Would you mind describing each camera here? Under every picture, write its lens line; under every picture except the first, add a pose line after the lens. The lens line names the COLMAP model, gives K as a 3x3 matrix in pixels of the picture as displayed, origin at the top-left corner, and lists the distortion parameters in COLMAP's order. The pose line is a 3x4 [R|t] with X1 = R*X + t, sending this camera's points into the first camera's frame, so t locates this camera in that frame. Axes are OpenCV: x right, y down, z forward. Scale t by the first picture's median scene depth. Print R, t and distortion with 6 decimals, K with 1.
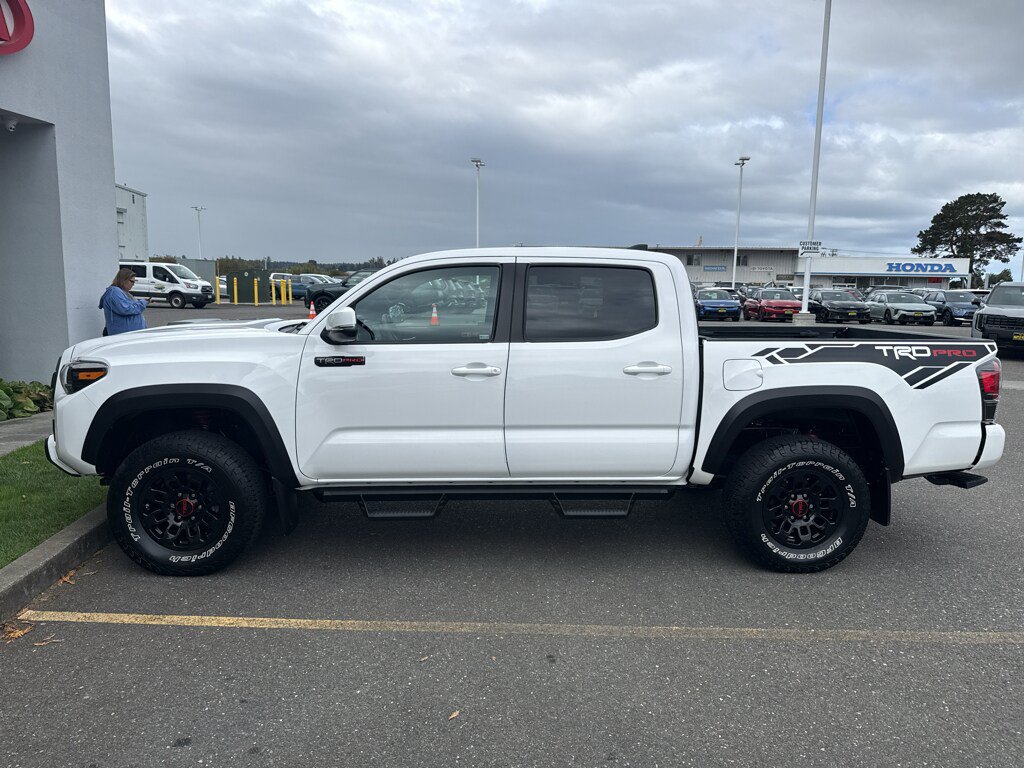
lens RADIAL K [[727.0, 0, 512.4], [0, 727.0, 380.6], [0, 0, 1]] dist [0.017859, -0.024642]
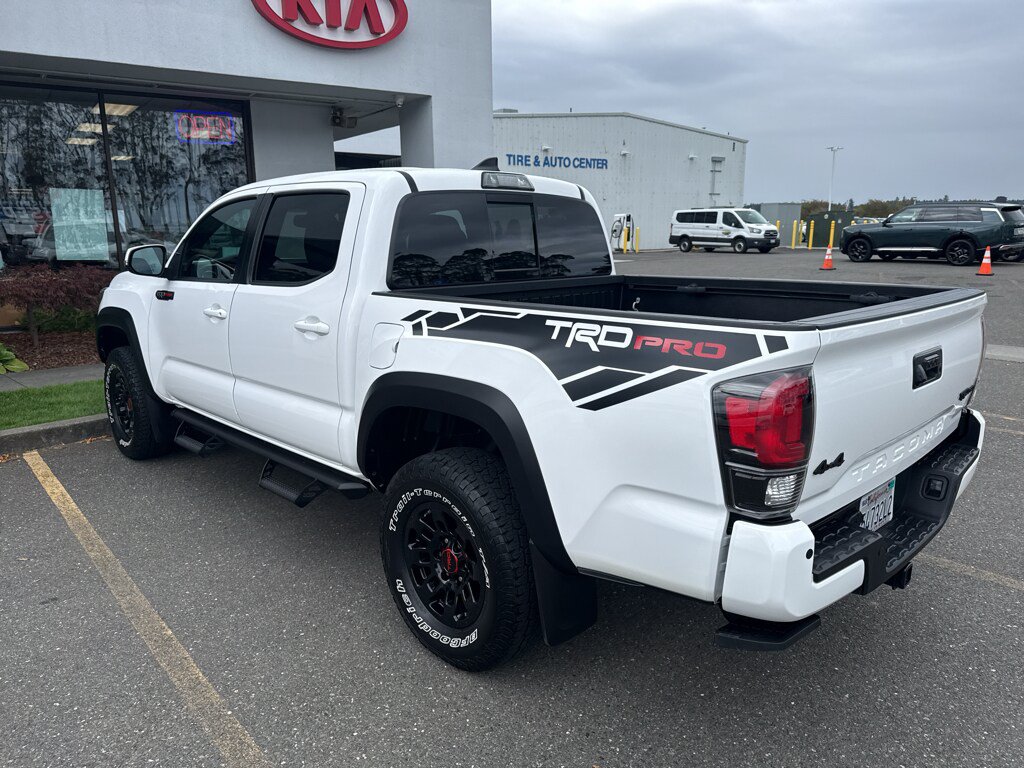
lens RADIAL K [[727.0, 0, 492.9], [0, 727.0, 382.1], [0, 0, 1]] dist [0.017859, -0.024642]
pose [[0.653767, 0.137623, -0.744076, 0.876582], [-0.081206, 0.990403, 0.111834, -0.057871], [0.752326, -0.012690, 0.658669, 0.609369]]
